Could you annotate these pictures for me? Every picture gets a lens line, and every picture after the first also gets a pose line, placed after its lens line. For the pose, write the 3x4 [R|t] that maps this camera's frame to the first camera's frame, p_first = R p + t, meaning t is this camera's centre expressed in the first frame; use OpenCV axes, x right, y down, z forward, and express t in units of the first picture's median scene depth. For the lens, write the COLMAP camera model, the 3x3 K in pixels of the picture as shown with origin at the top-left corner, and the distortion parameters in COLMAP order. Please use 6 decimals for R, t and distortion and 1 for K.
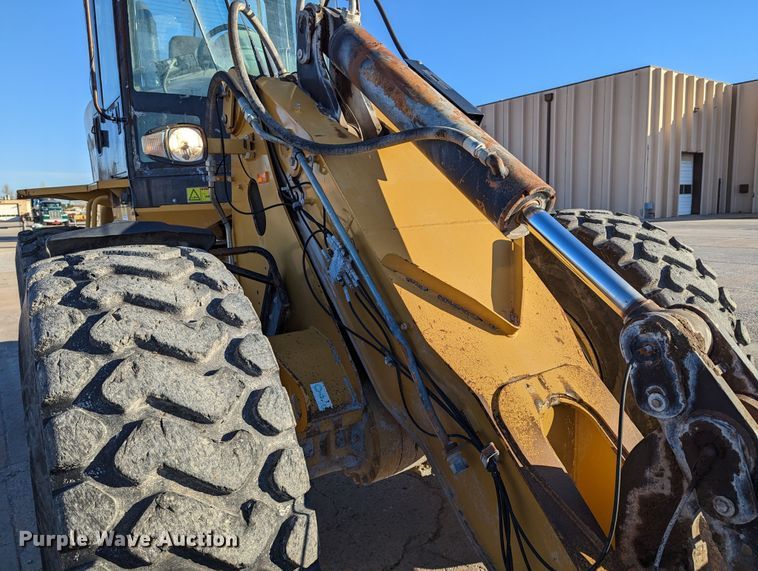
lens RADIAL K [[529.0, 0, 379.0], [0, 529.0, 285.5], [0, 0, 1]] dist [0.019959, -0.001689]
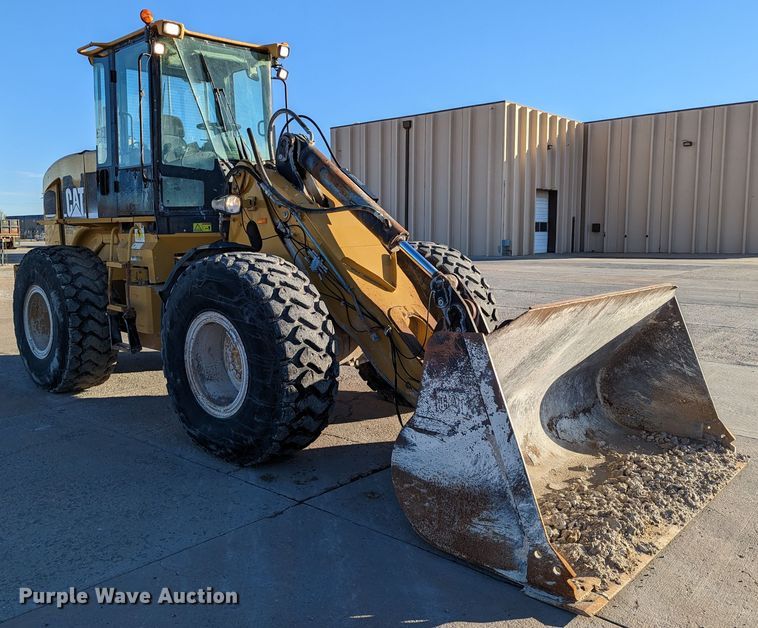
lens RADIAL K [[652.5, 0, 379.0], [0, 652.5, 314.0], [0, 0, 1]] dist [0.004291, -0.004831]
pose [[0.966182, -0.007079, 0.257765, -0.438002], [0.015558, 0.999402, -0.030866, 0.214975], [-0.257393, 0.033832, 0.965714, -1.398525]]
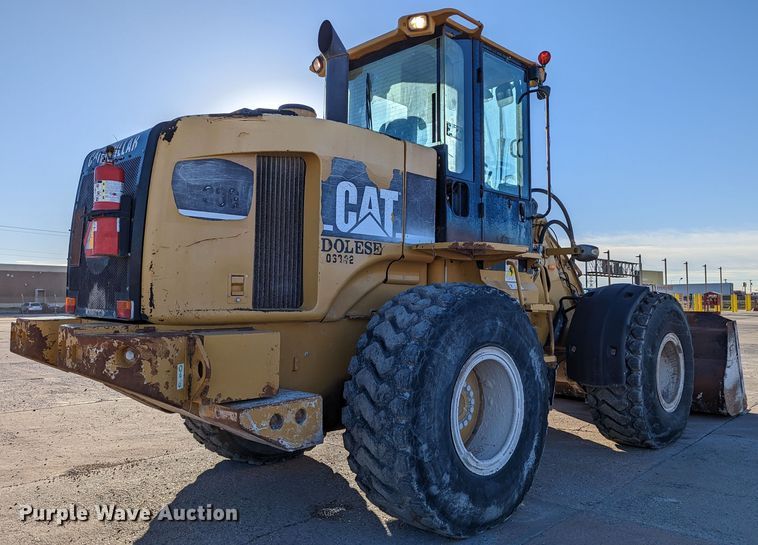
lens RADIAL K [[578.9, 0, 379.0], [0, 578.9, 272.5], [0, 0, 1]] dist [-0.001109, 0.000239]
pose [[-0.173747, 0.043900, 0.983811, -2.595840], [0.128501, 0.991475, -0.021548, -0.228007], [-0.976371, 0.122677, -0.177907, 2.235865]]
